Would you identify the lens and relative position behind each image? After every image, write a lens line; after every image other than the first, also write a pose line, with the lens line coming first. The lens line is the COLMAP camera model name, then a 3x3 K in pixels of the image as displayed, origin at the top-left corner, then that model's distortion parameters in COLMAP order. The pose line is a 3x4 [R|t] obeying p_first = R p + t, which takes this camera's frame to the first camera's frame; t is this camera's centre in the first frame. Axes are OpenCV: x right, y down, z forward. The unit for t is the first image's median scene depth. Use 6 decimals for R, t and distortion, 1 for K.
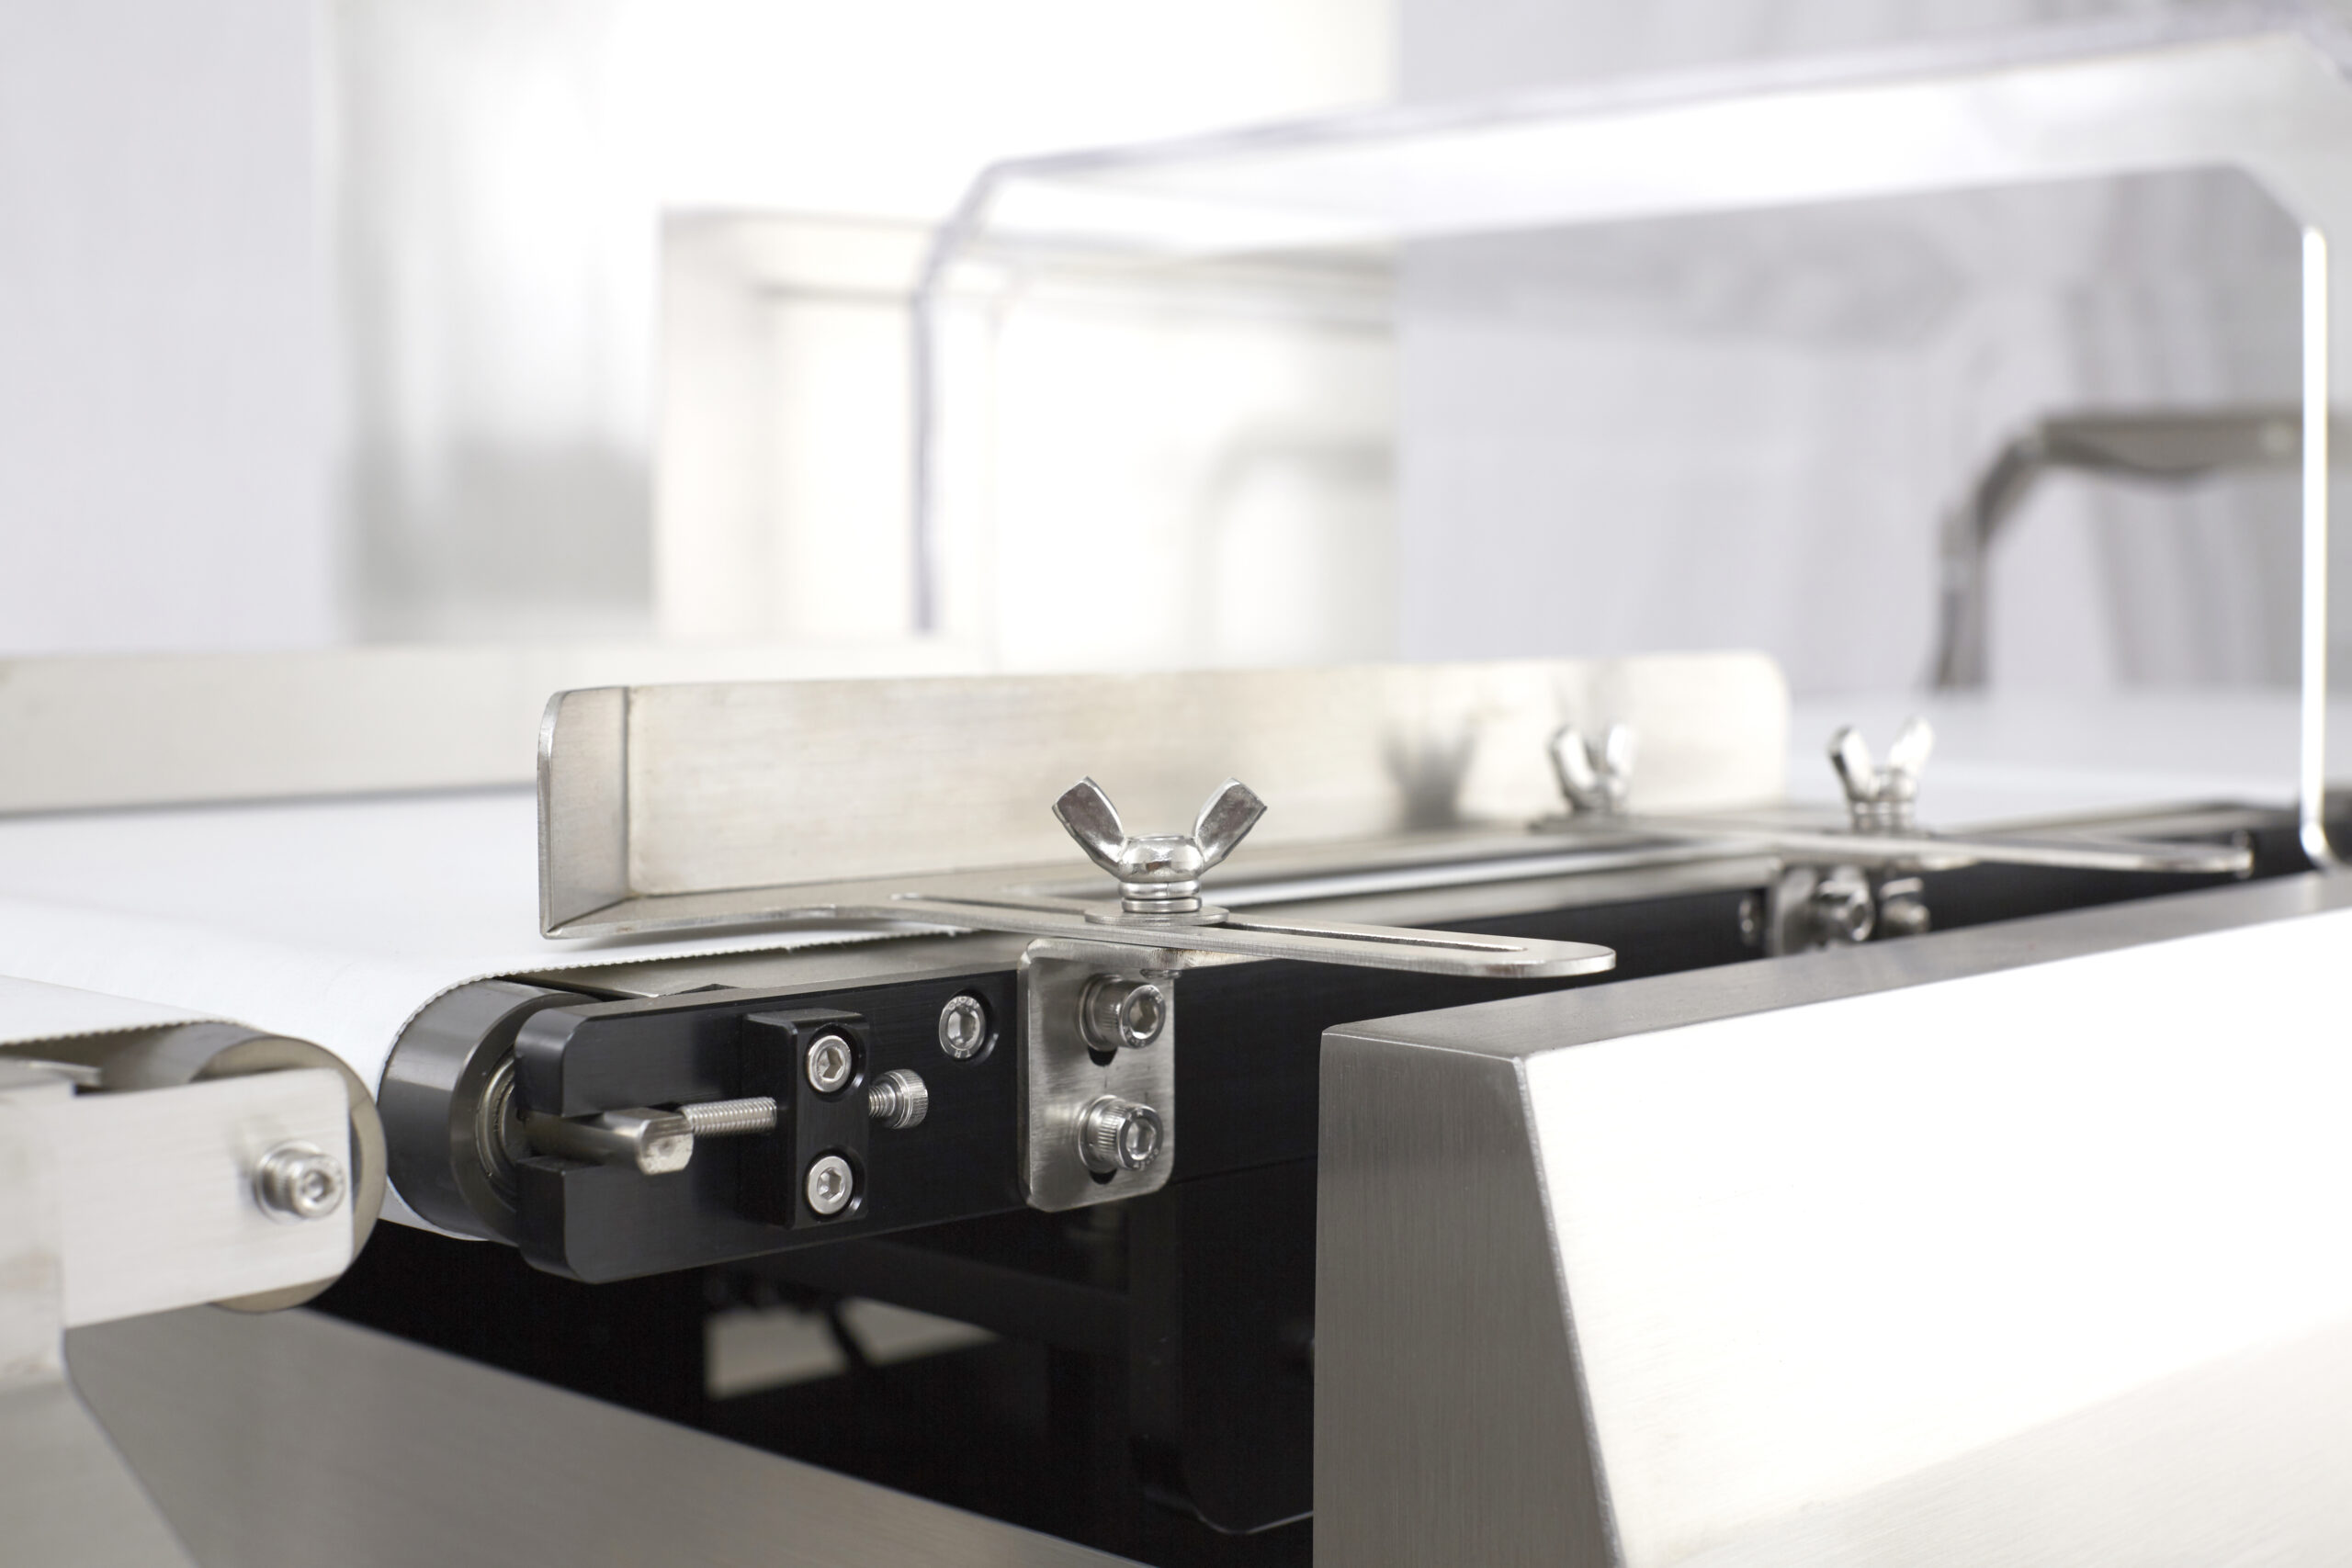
lens RADIAL K [[3445.4, 0, 1176.0], [0, 3445.4, 784.0], [0, 0, 1]] dist [0.003905, 0.038767]
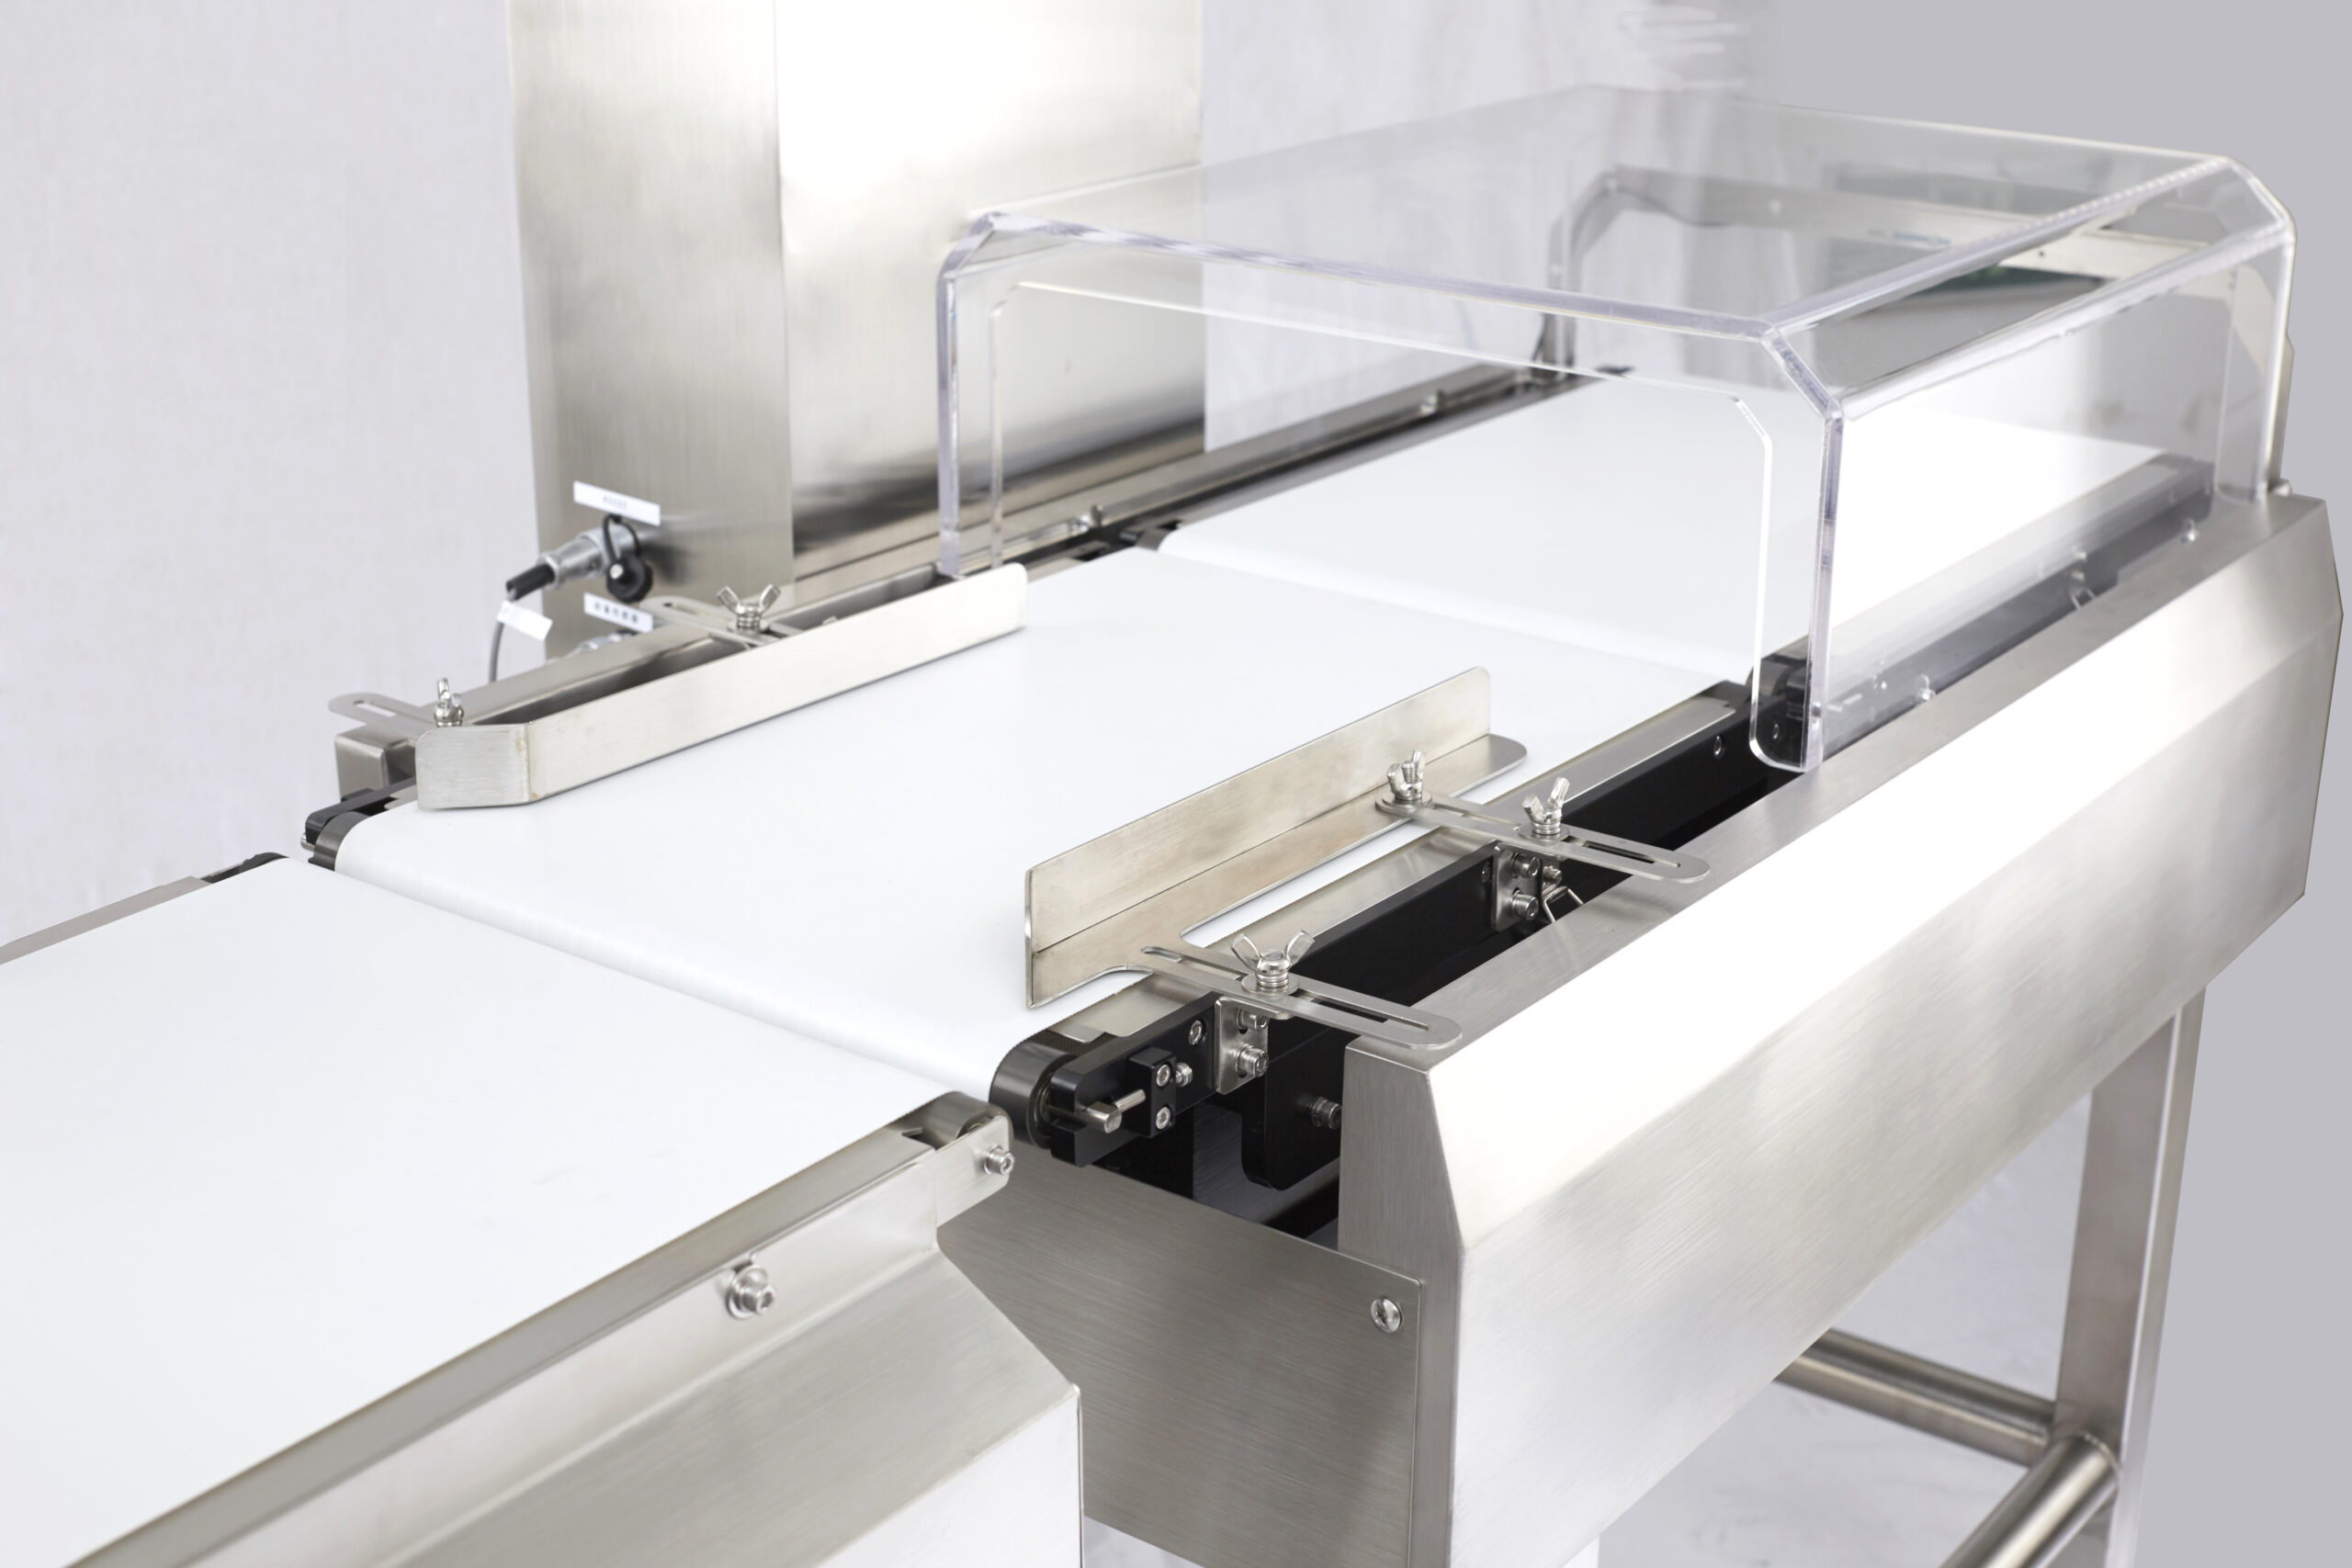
lens RADIAL K [[3212.5, 0, 1176.0], [0, 3212.5, 784.0], [0, 0, 1]] dist [0.809358, 0.005638]
pose [[0.991780, -0.034975, 0.123079, -0.377618], [-0.001650, 0.958341, 0.285623, -0.813189], [-0.127941, -0.283478, 0.950406, -1.240399]]
